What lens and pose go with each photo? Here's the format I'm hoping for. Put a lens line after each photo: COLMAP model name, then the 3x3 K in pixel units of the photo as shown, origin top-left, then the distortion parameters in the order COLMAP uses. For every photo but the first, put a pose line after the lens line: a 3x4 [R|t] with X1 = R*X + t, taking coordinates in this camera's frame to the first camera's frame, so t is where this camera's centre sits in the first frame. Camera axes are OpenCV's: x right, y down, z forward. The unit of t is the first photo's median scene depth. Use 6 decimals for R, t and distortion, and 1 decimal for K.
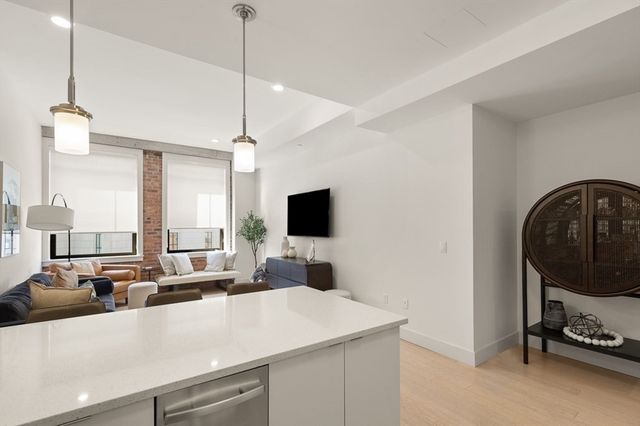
lens RADIAL K [[294.9, 0, 327.3], [0, 294.9, 225.3], [0, 0, 1]] dist [0.001767, 0.000134]
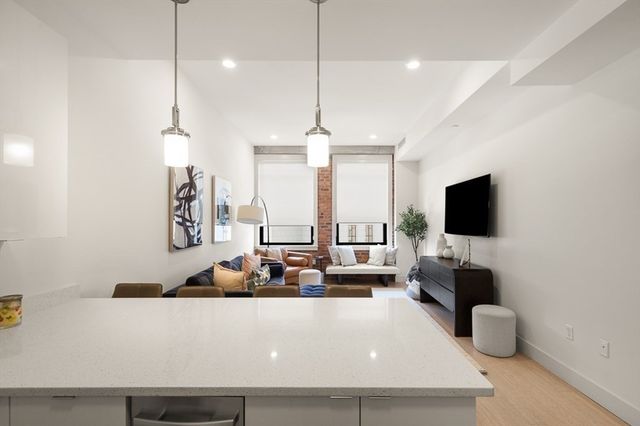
lens RADIAL K [[295.8, 0, 331.2], [0, 295.8, 219.3], [0, 0, 1]] dist [0.002444, 0.000175]
pose [[0.814209, 0.003961, -0.580559, 0.091133], [-0.001760, 0.999989, 0.004354, -0.006816], [0.580570, -0.002523, 0.814207, 0.086673]]
